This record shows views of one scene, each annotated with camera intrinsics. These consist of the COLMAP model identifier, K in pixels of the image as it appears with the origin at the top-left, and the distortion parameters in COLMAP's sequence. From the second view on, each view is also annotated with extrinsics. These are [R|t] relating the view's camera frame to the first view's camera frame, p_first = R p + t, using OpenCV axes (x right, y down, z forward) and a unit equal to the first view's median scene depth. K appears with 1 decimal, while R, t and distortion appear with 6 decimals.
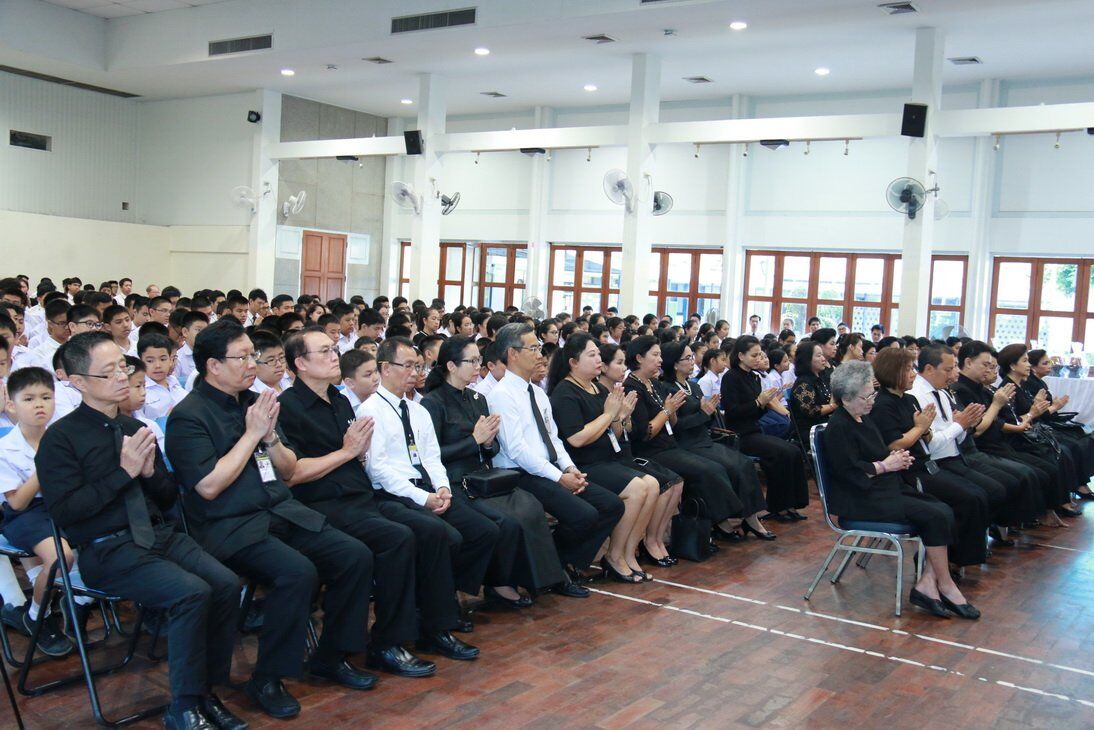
lens RADIAL K [[1070.1, 0, 568.1], [0, 1070.1, 364.4], [0, 0, 1]] dist [-0.079437, 0.112902]
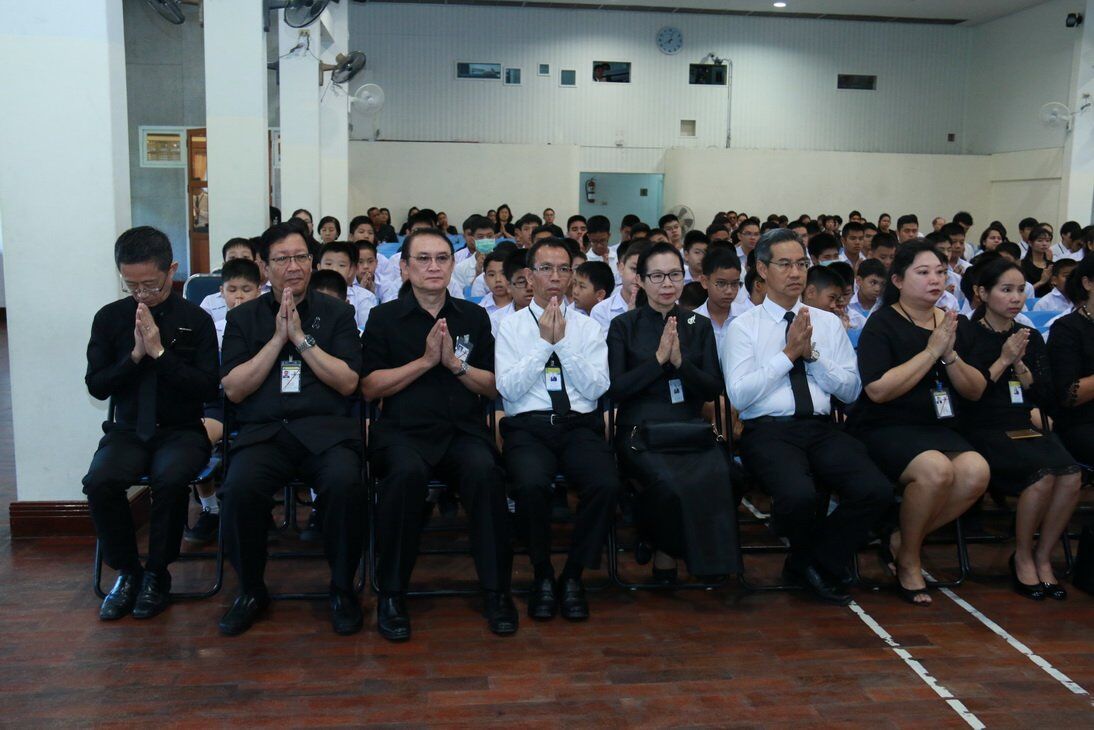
lens RADIAL K [[1070.1, 0, 568.1], [0, 1070.1, 364.4], [0, 0, 1]] dist [-0.079437, 0.112902]
pose [[0.647616, 0.060752, -0.759541, 0.421359], [-0.020712, 0.997852, 0.062153, 0.017479], [0.761685, -0.024520, 0.647483, 0.414058]]
